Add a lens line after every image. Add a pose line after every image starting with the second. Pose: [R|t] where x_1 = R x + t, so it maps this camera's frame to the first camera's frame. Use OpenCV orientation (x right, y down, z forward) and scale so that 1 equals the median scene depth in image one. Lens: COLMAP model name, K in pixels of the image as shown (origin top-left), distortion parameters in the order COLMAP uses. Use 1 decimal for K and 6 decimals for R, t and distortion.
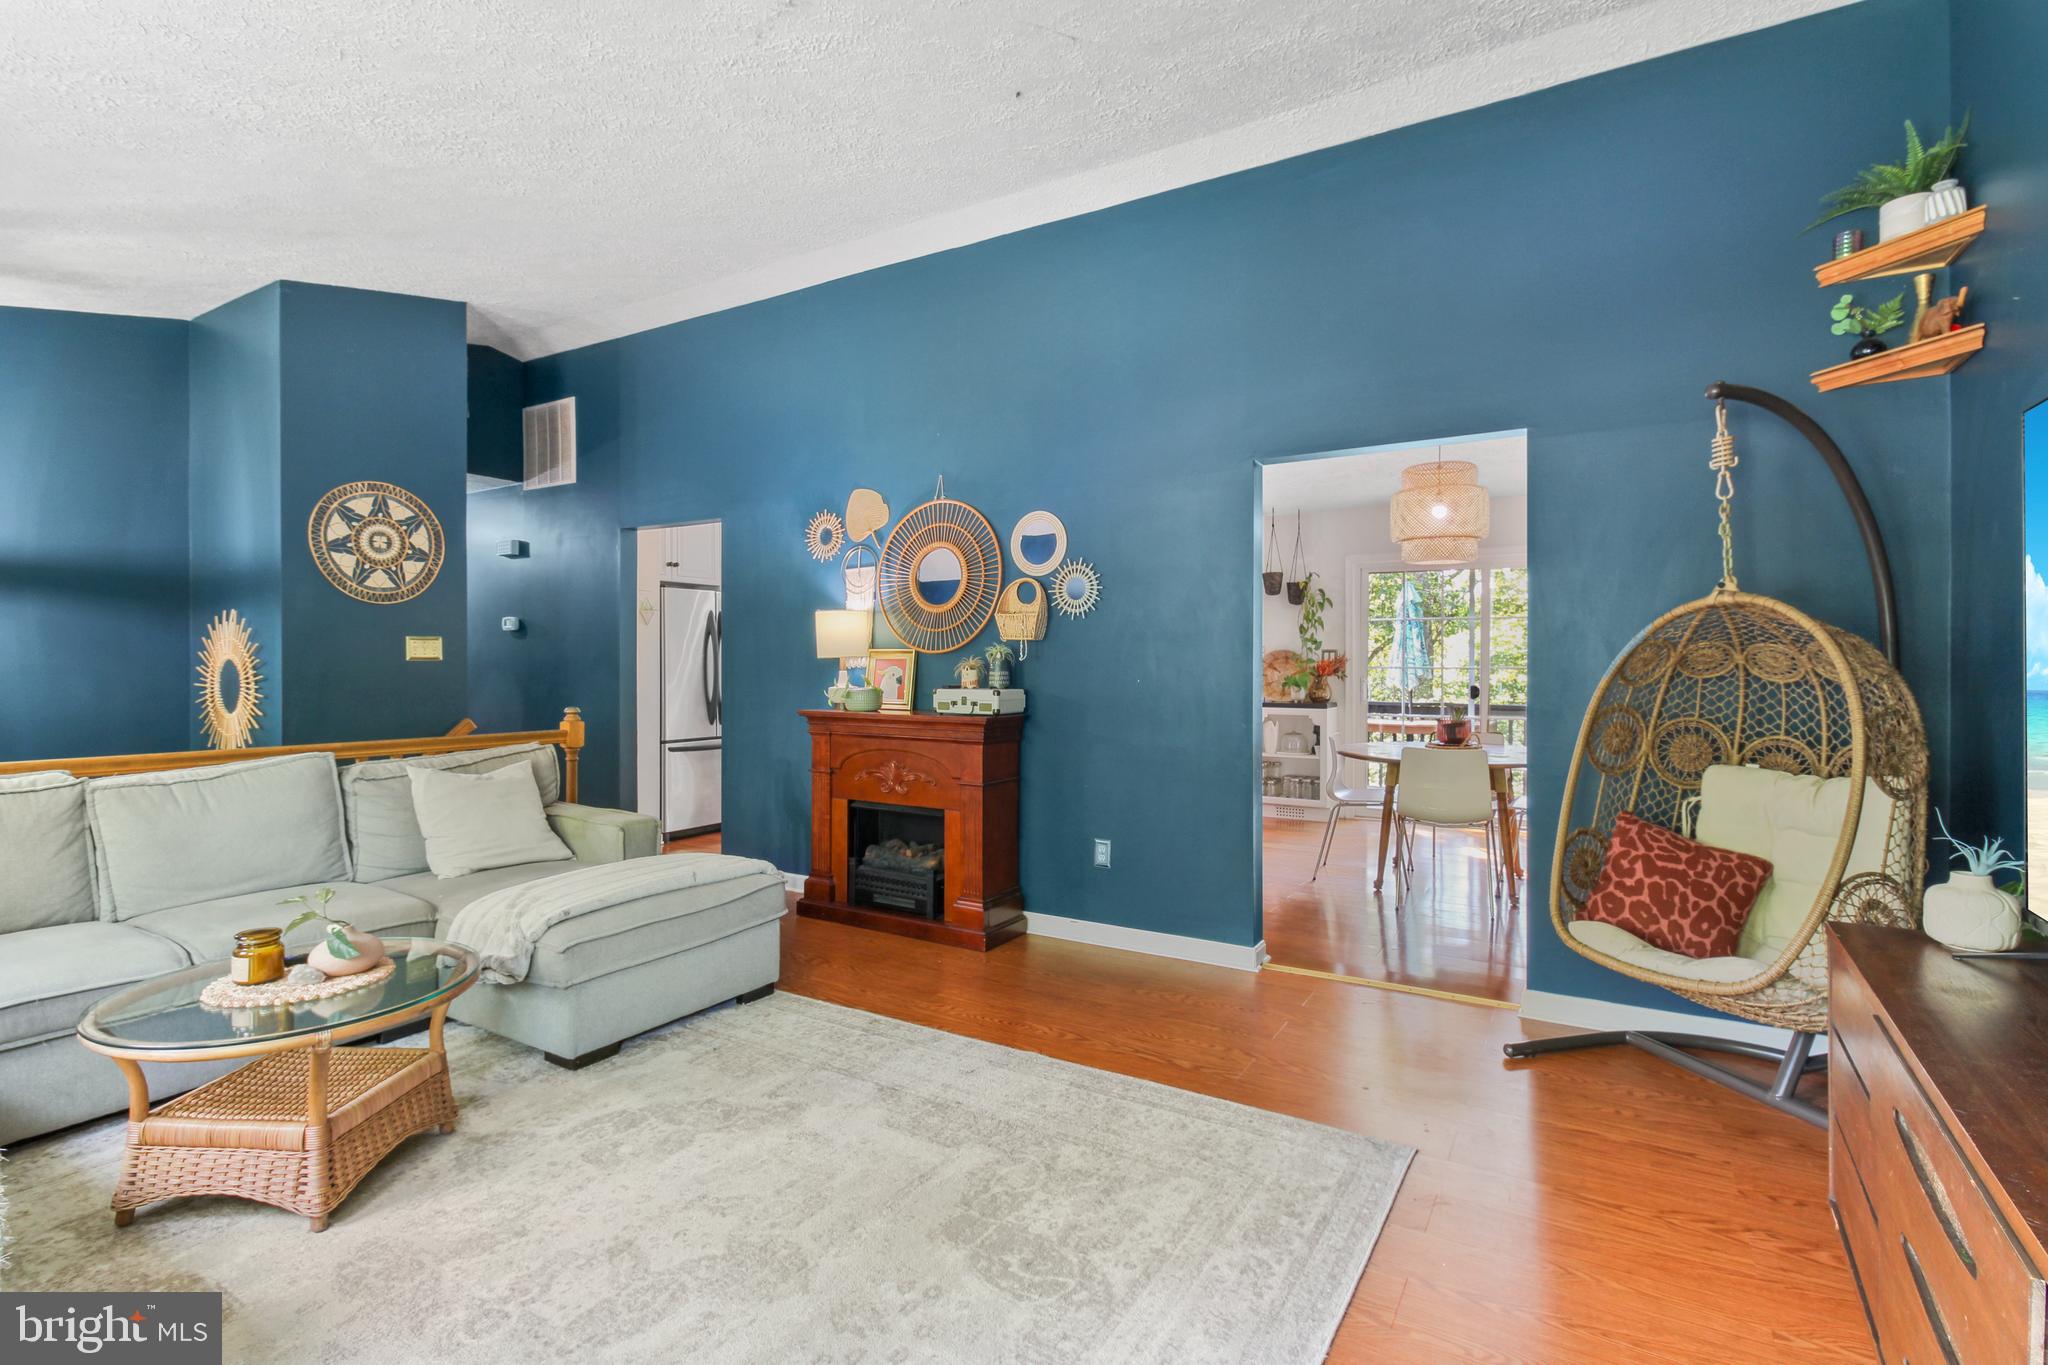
lens RADIAL K [[957.1, 0, 1028.9], [0, 957.1, 669.2], [0, 0, 1]] dist [0.013399, -0.009094]
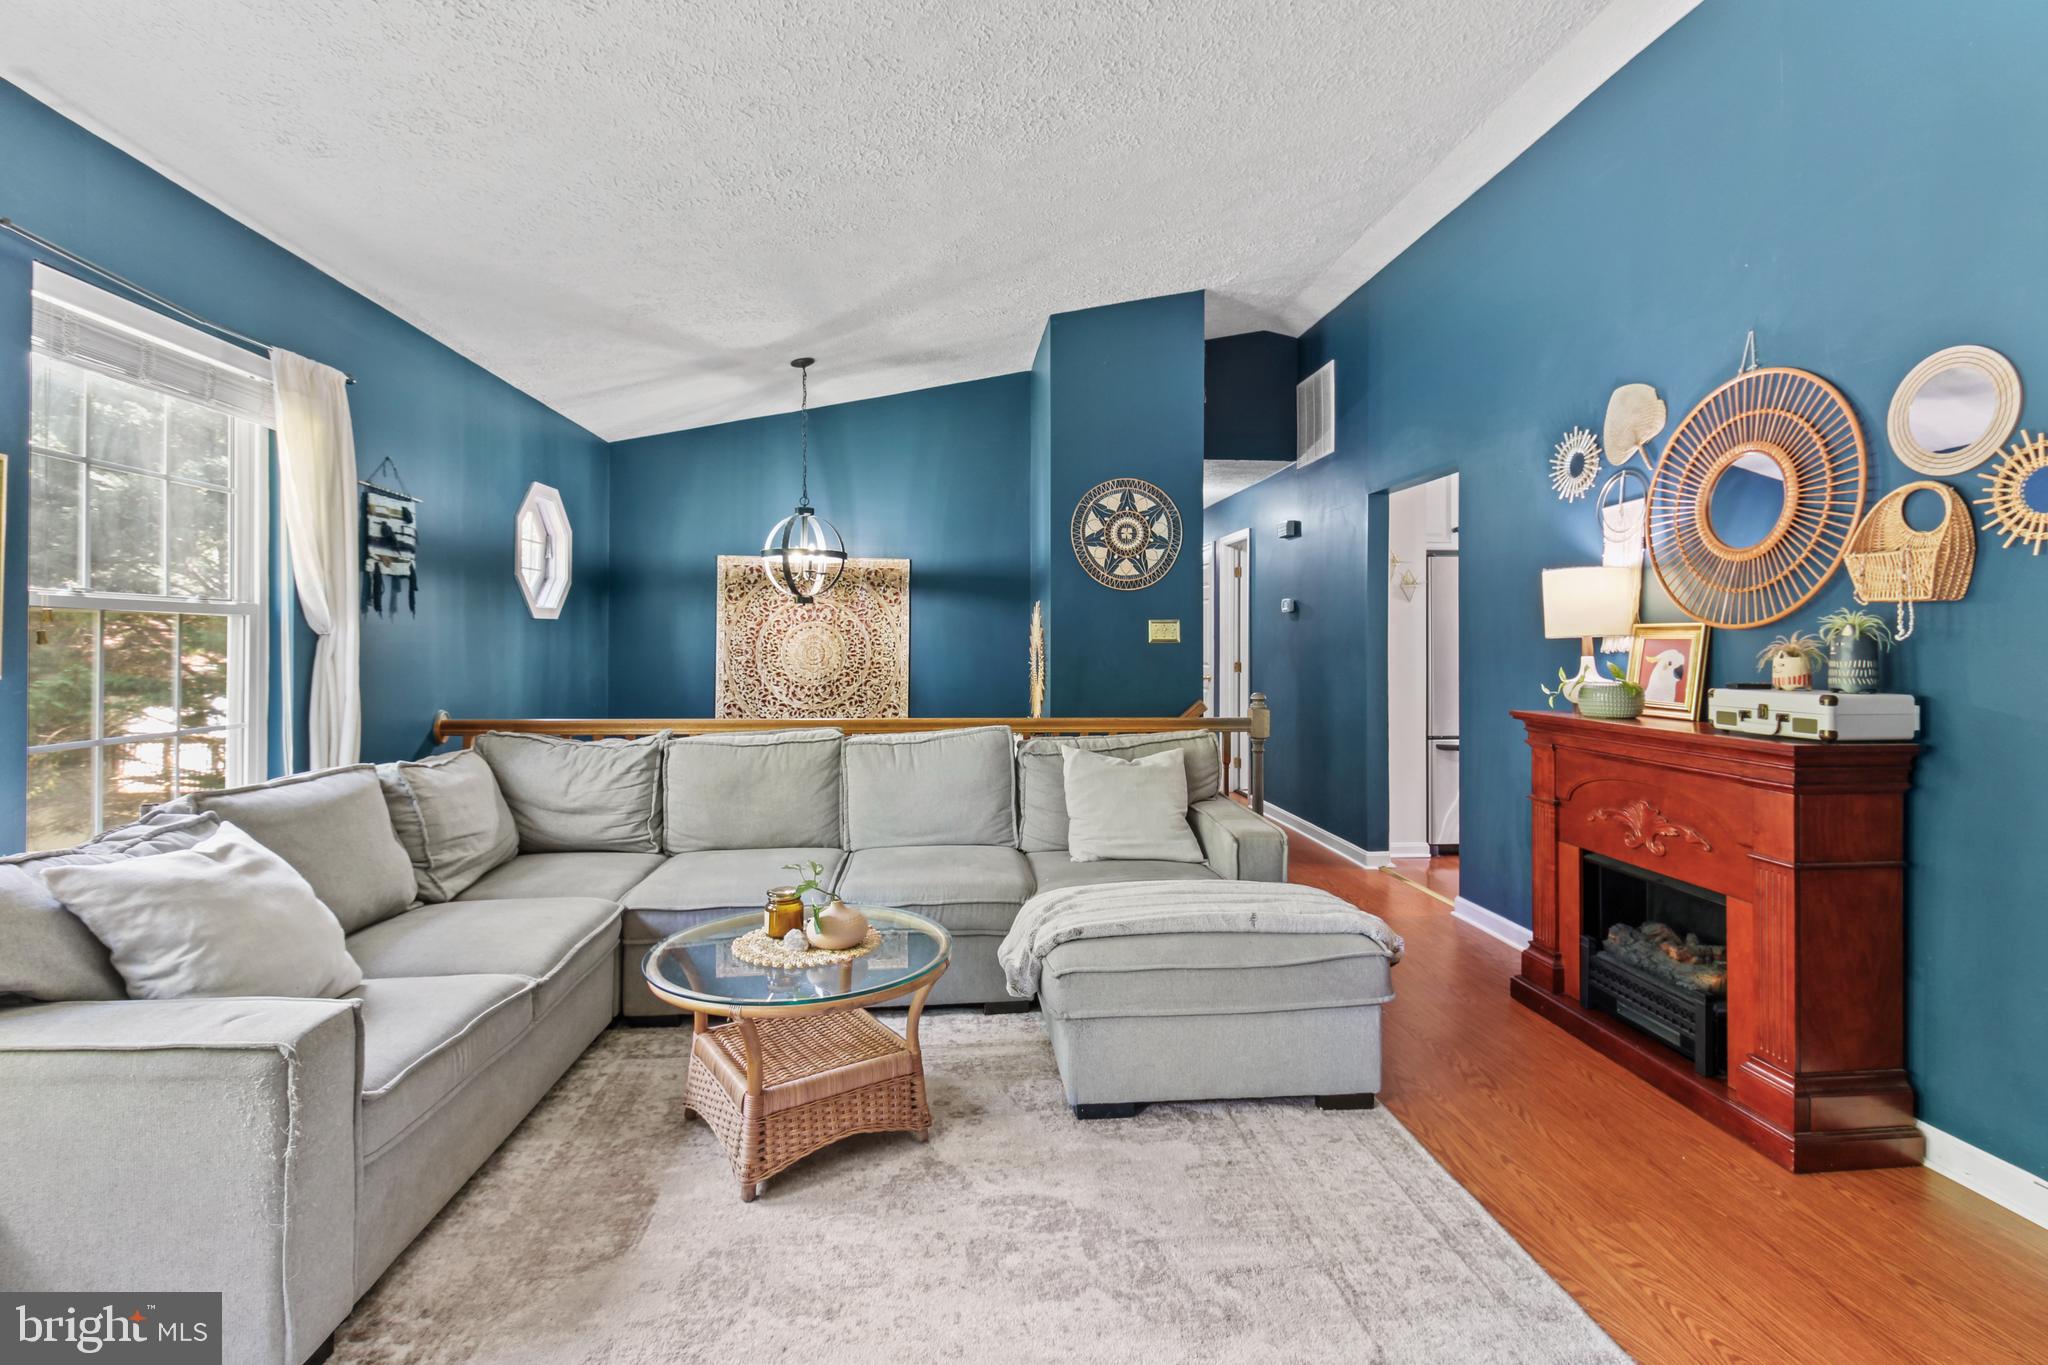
lens RADIAL K [[957.1, 0, 987.2], [0, 957.1, 638.2], [0, 0, 1]] dist [0.013399, -0.009094]
pose [[0.597529, -0.005965, -0.801825, 0.114320], [-0.006024, 0.999911, -0.011928, -0.000713], [0.801825, 0.011957, 0.597440, 0.284603]]
